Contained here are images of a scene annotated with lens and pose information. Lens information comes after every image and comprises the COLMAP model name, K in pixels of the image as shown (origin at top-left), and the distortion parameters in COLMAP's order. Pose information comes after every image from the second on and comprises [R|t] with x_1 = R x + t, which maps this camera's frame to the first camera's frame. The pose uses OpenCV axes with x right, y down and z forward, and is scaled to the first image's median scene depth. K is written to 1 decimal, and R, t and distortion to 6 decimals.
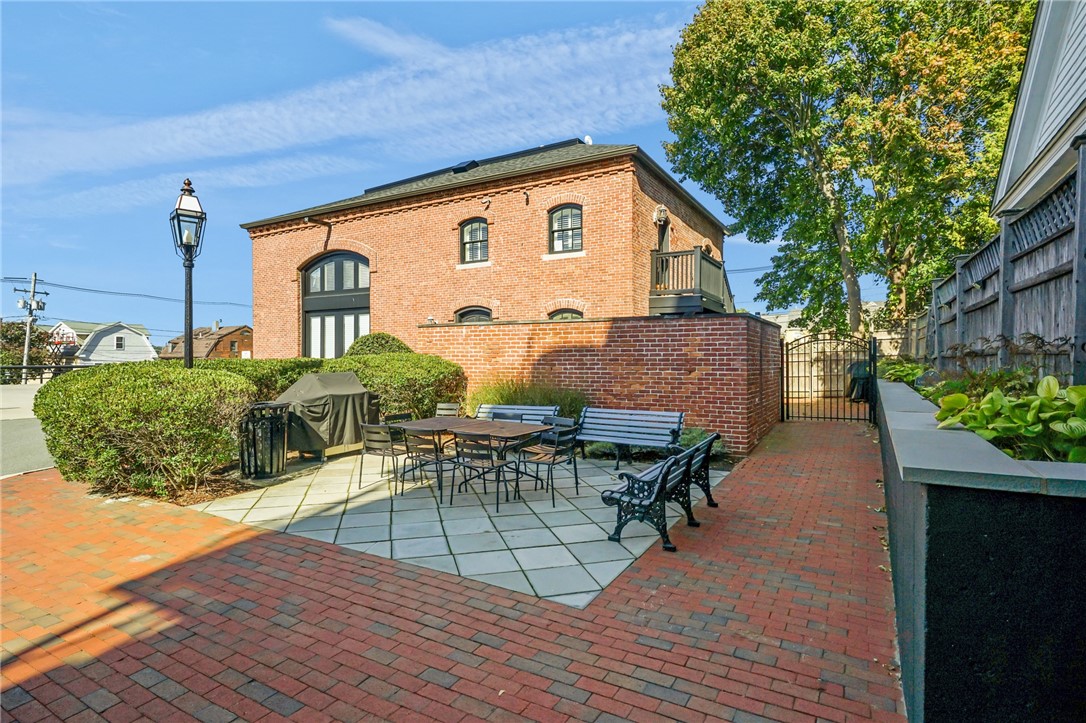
lens RADIAL K [[565.8, 0, 543.0], [0, 565.8, 361.5], [0, 0, 1]] dist [0.001517, 0.000164]
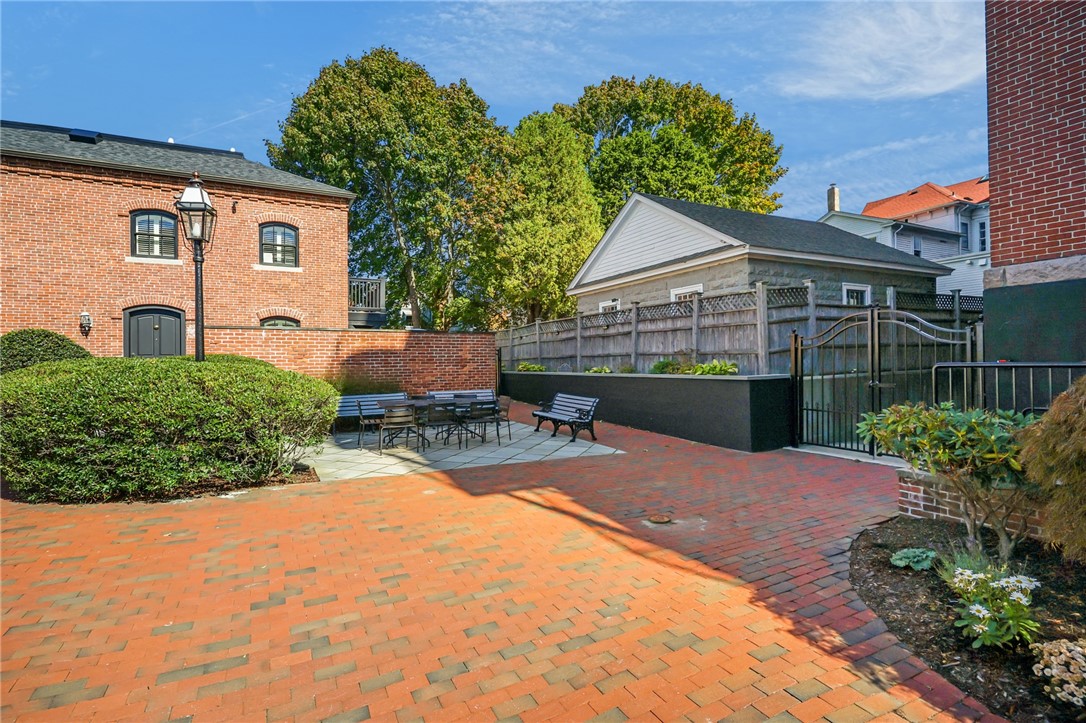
lens RADIAL K [[521.5, 0, 541.1], [0, 521.5, 358.0], [0, 0, 1]] dist [0.002865, -0.000319]
pose [[0.539451, 0.002094, 0.842015, -0.540330], [0.014437, 0.999827, -0.011736, 0.008321], [-0.841893, 0.018487, 0.539327, 0.014194]]
